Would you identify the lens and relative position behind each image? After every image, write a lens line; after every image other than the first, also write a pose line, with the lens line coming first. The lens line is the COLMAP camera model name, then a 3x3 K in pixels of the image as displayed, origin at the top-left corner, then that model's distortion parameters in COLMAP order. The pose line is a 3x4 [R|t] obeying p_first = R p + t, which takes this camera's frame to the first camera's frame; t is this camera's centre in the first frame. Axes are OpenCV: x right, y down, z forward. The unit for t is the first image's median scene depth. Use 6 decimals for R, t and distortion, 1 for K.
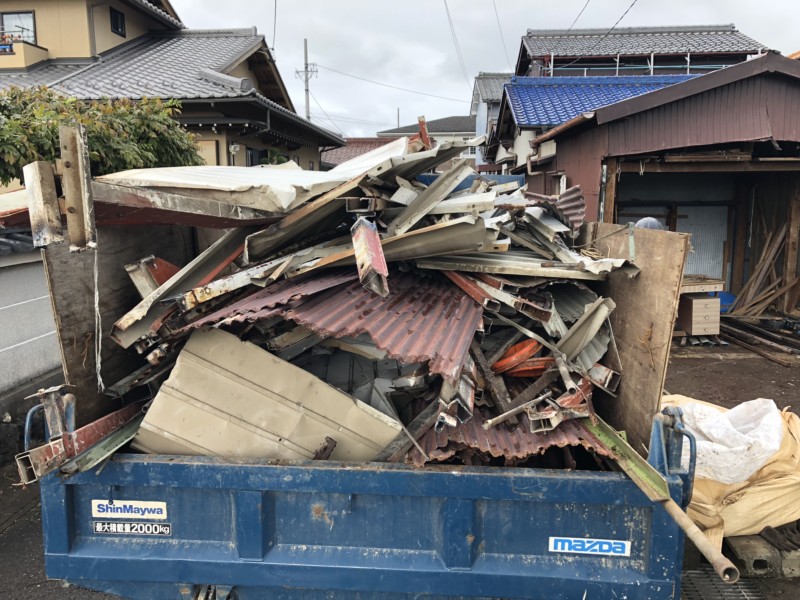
lens RADIAL K [[662.1, 0, 389.8], [0, 662.1, 296.0], [0, 0, 1]] dist [0.076125, -0.073299]
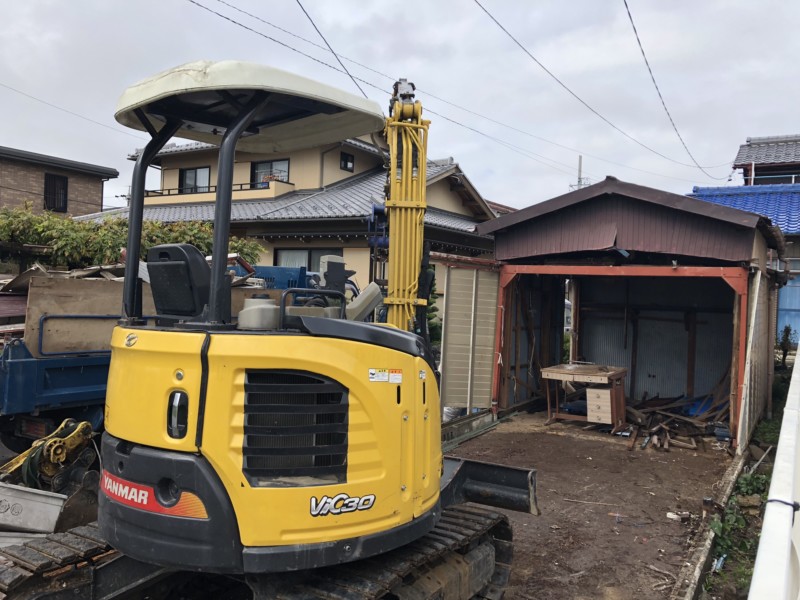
lens RADIAL K [[658.4, 0, 399.8], [0, 658.4, 291.4], [0, 0, 1]] dist [0.082718, -0.112800]
pose [[0.886775, 0.035960, -0.460800, 0.332443], [-0.110574, 0.984524, -0.135960, 0.015292], [0.448780, 0.171518, 0.877028, -0.065792]]
